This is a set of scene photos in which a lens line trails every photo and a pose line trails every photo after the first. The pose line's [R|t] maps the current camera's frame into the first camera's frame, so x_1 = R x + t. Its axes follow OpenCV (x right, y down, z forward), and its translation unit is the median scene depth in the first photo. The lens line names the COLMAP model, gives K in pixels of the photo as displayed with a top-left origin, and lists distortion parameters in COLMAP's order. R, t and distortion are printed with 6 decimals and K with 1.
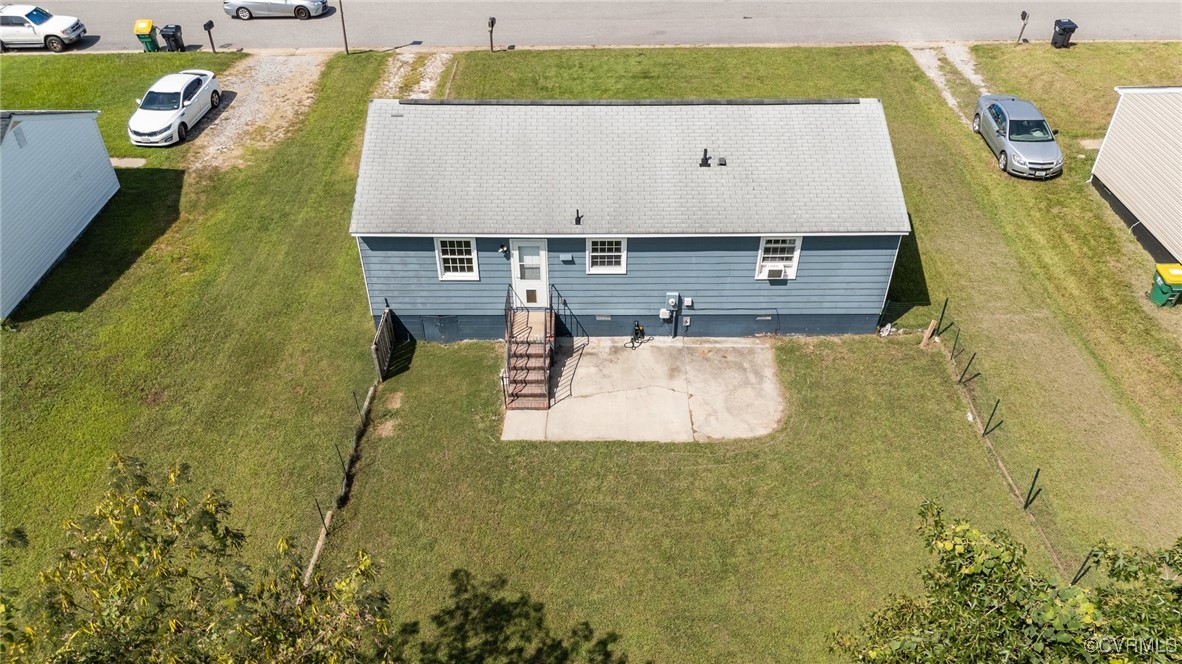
lens RADIAL K [[868.1, 0, 591.0], [0, 868.1, 332.0], [0, 0, 1]] dist [0.053662, -0.001644]
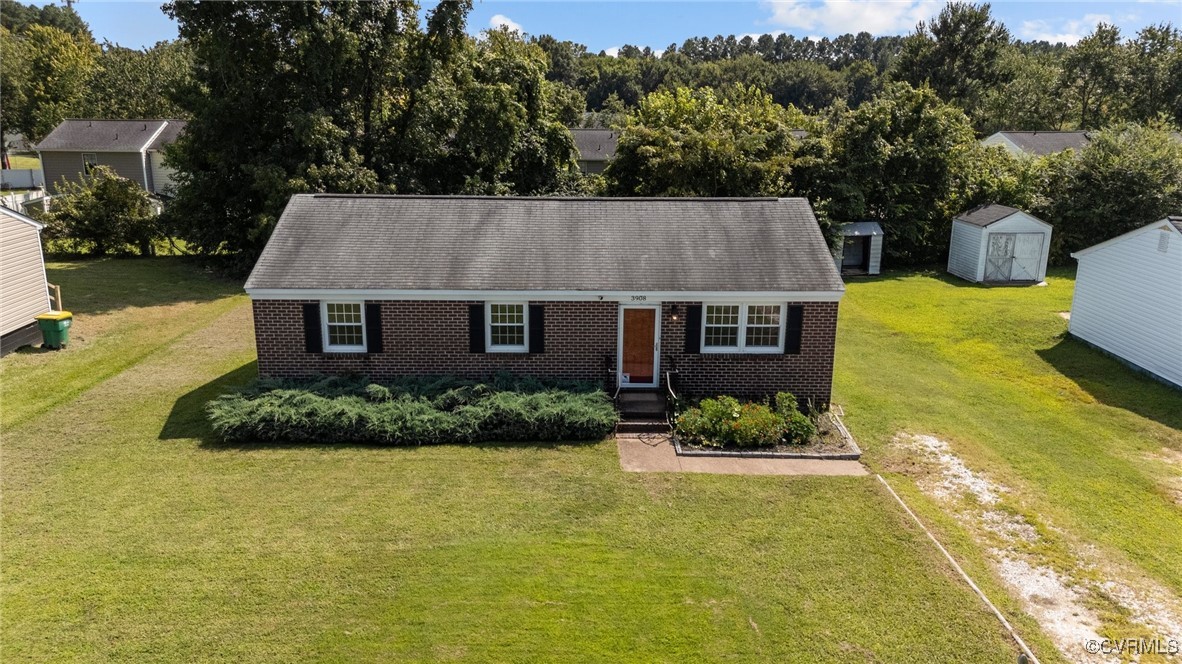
lens RADIAL K [[868.3, 0, 591.0], [0, 868.3, 332.0], [0, 0, 1]] dist [0.100788, -0.130734]
pose [[-0.999909, -0.005763, -0.012195, 0.007218], [-0.013176, 0.610786, 0.791686, -1.068570], [0.002887, 0.791775, -0.610807, 1.914622]]
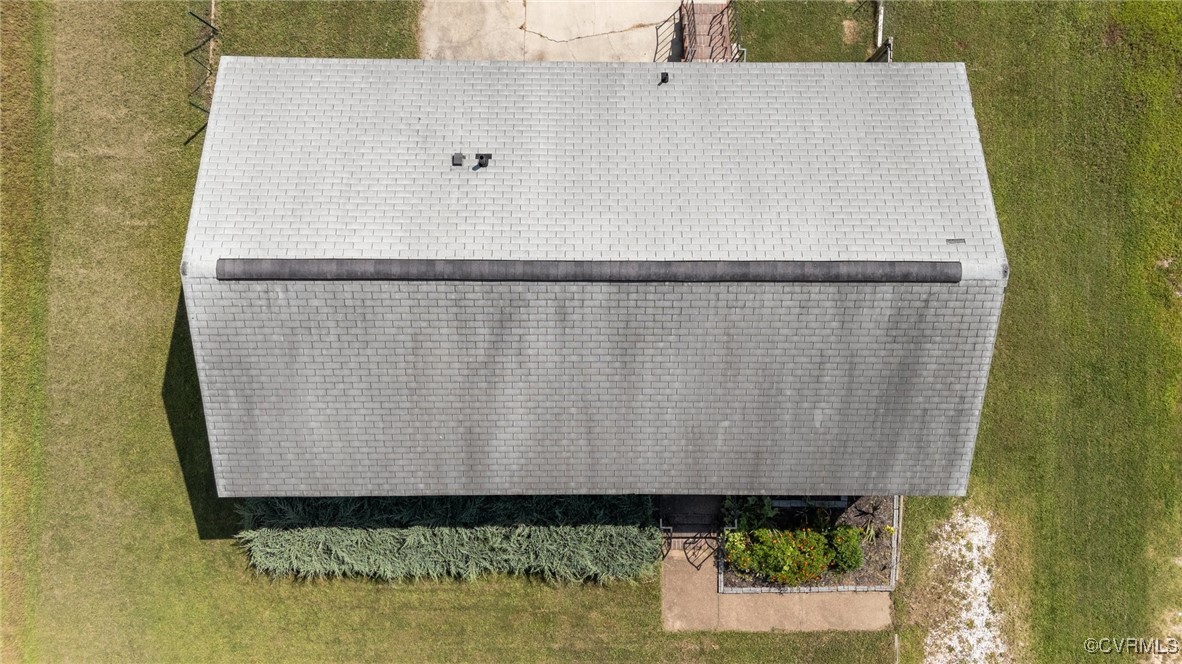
lens RADIAL K [[868.1, 0, 591.0], [0, 868.1, 332.0], [0, 0, 1]] dist [0.053662, -0.001644]
pose [[-0.999774, -0.009339, -0.019120, 0.061400], [-0.009614, -0.603342, 0.797424, -0.869158], [-0.018983, 0.797428, 0.603116, 0.733535]]
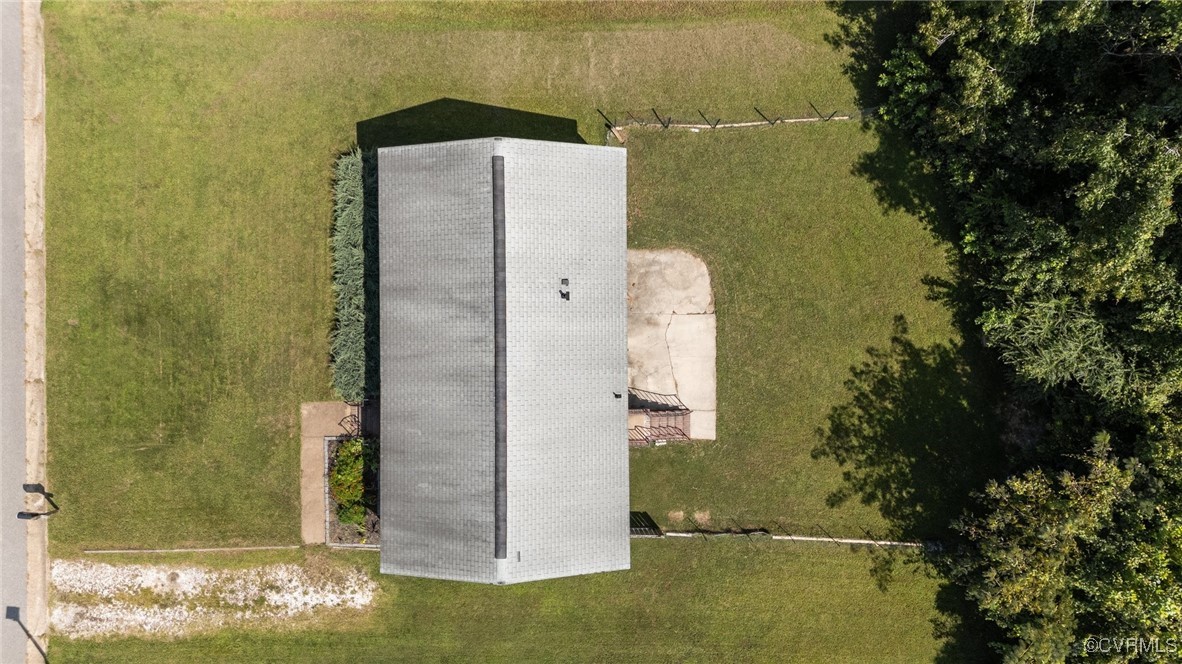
lens RADIAL K [[868.3, 0, 591.0], [0, 868.3, 332.0], [0, 0, 1]] dist [0.100788, -0.130734]
pose [[-0.002088, -0.999943, 0.010469, 0.070090], [0.601669, 0.007105, 0.798714, -1.221994], [-0.798743, 0.007967, 0.601620, 0.244277]]
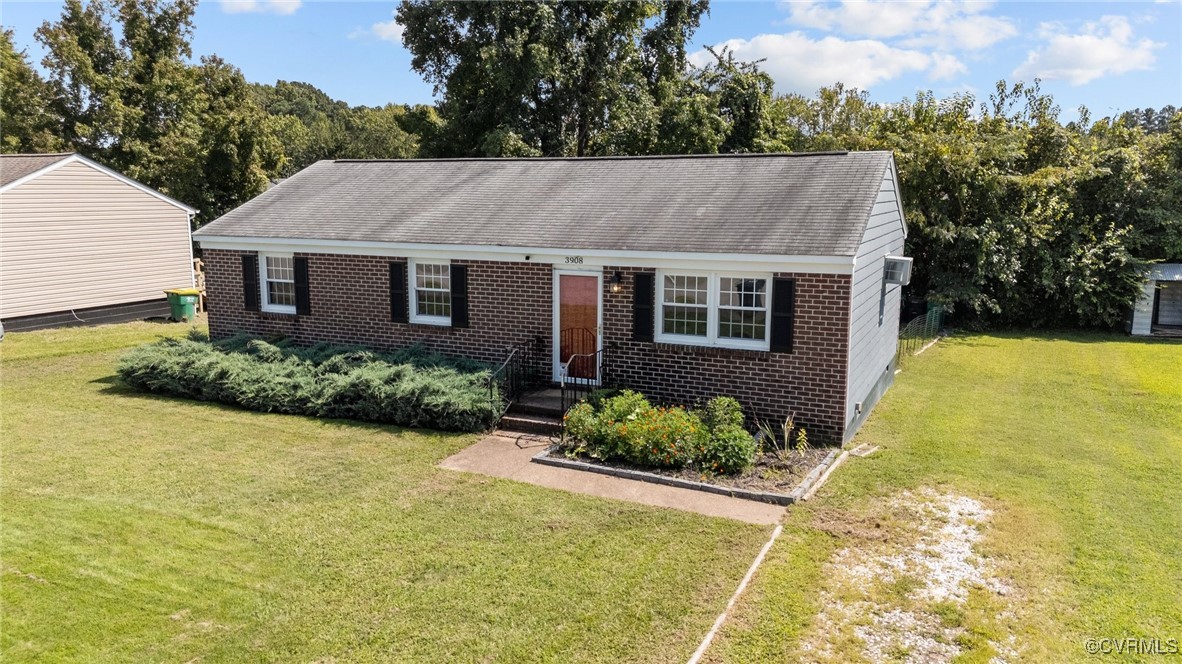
lens RADIAL K [[868.3, 0, 591.0], [0, 868.3, 332.0], [0, 0, 1]] dist [0.100788, -0.130734]
pose [[-0.904380, -0.070699, 0.420832, -0.374135], [0.256972, 0.697090, 0.669351, -0.769893], [-0.340680, 0.713489, -0.612267, 1.777320]]
